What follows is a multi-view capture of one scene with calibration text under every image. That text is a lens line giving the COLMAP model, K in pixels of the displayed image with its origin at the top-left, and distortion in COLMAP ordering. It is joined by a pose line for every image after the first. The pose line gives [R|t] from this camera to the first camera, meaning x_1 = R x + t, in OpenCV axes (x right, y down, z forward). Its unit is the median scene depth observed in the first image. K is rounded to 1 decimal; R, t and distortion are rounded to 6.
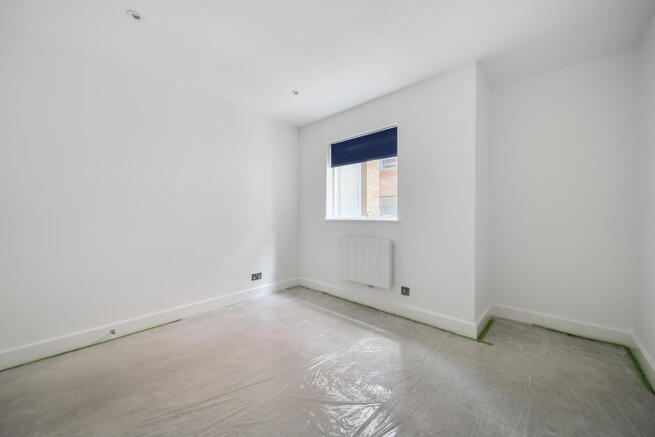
lens RADIAL K [[240.1, 0, 327.5], [0, 240.1, 218.5], [0, 0, 1]] dist [-0.000887, -0.000058]
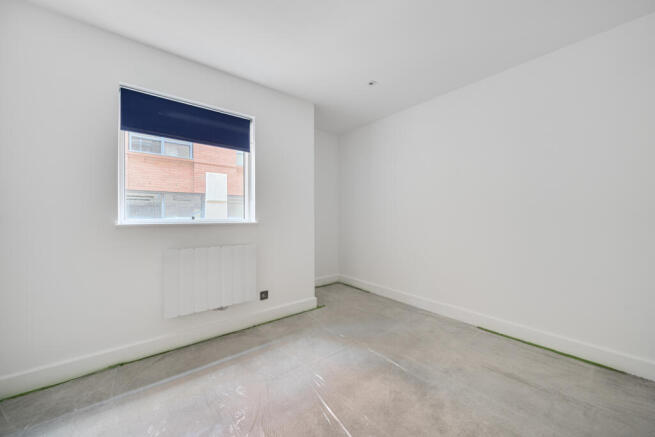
lens RADIAL K [[240.1, 0, 327.5], [0, 240.1, 218.5], [0, 0, 1]] dist [-0.000887, -0.000058]
pose [[0.159505, -0.006582, 0.987175, -0.540909], [0.021879, 0.999756, 0.003130, -0.002633], [-0.986955, 0.021099, 0.159610, 0.545190]]
